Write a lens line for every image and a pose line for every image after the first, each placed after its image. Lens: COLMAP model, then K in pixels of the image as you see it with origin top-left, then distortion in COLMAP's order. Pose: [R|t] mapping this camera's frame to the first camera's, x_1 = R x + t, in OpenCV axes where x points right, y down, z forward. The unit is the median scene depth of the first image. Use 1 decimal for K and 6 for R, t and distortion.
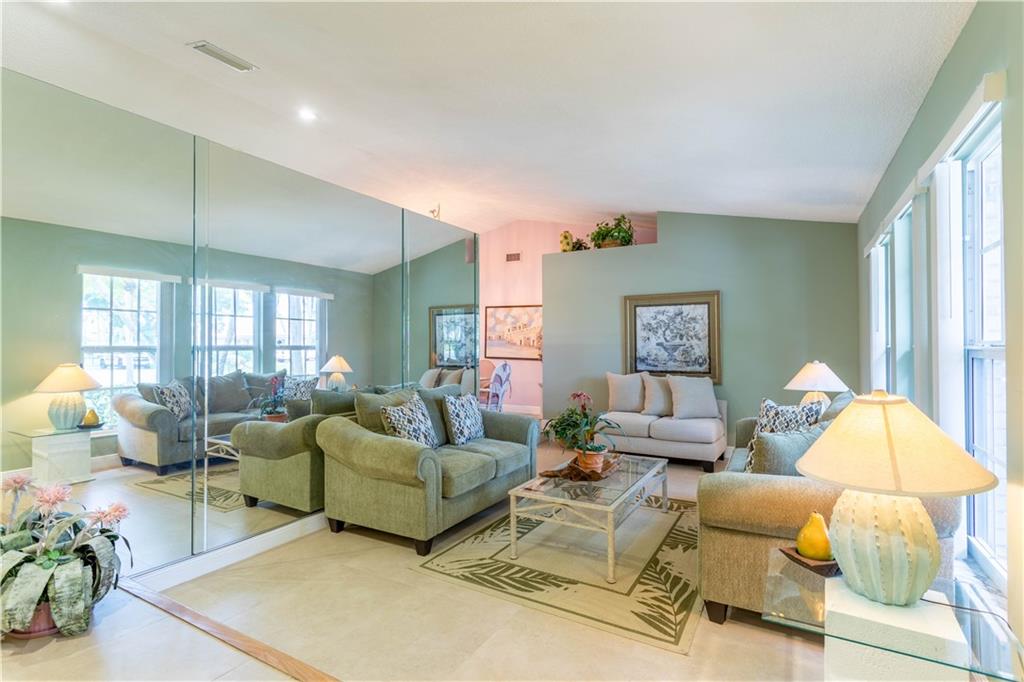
lens RADIAL K [[486.2, 0, 513.5], [0, 486.2, 343.0], [0, 0, 1]] dist [0.001333, -0.000385]
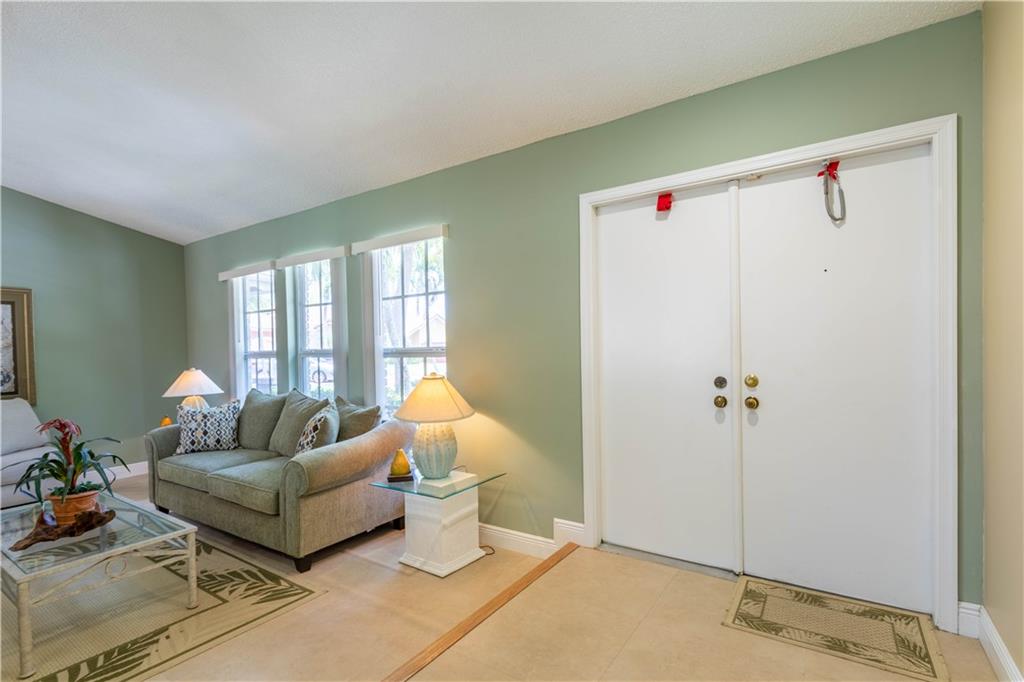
lens RADIAL K [[486.2, 0, 512.6], [0, 486.2, 346.3], [0, 0, 1]] dist [0.001333, -0.000385]
pose [[0.066647, 0.004158, 0.997768, -0.701966], [0.011812, 0.999918, -0.004956, 0.001277], [-0.997707, 0.012116, 0.066592, 0.320659]]
